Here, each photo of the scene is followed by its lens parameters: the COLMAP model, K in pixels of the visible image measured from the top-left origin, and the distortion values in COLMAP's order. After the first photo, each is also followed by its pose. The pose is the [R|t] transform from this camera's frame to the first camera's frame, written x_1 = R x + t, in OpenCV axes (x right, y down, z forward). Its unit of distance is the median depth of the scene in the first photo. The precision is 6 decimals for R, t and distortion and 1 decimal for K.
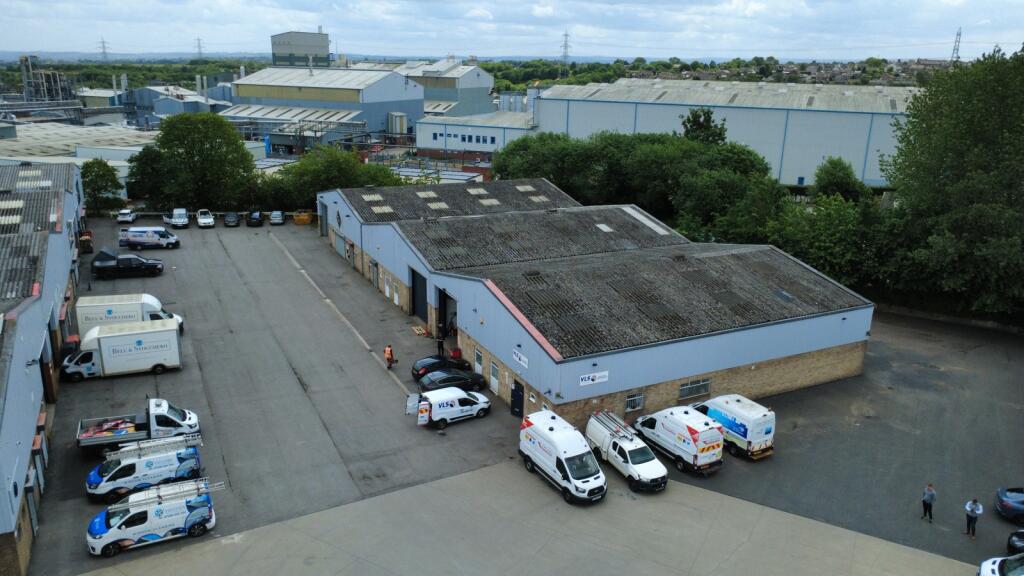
lens RADIAL K [[744.3, 0, 512.0], [0, 744.3, 288.0], [0, 0, 1]] dist [-0.001697, 0.004616]
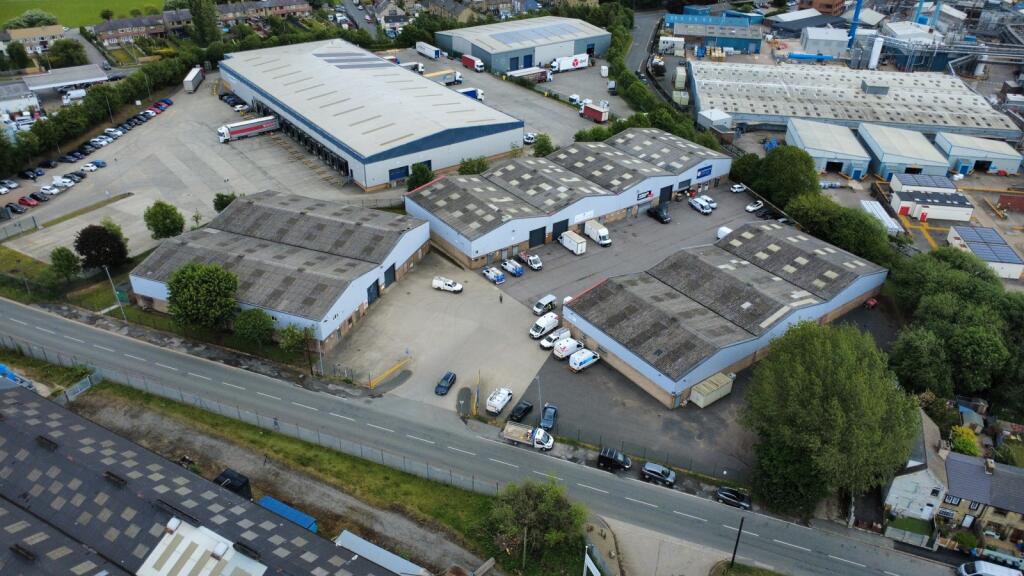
lens RADIAL K [[744.3, 0, 512.0], [0, 744.3, 288.0], [0, 0, 1]] dist [-0.001697, 0.004616]
pose [[0.166002, 0.497124, -0.851652, 2.472943], [-0.300208, 0.848118, 0.436545, -1.172987], [0.939318, 0.183205, 0.290030, -0.106540]]
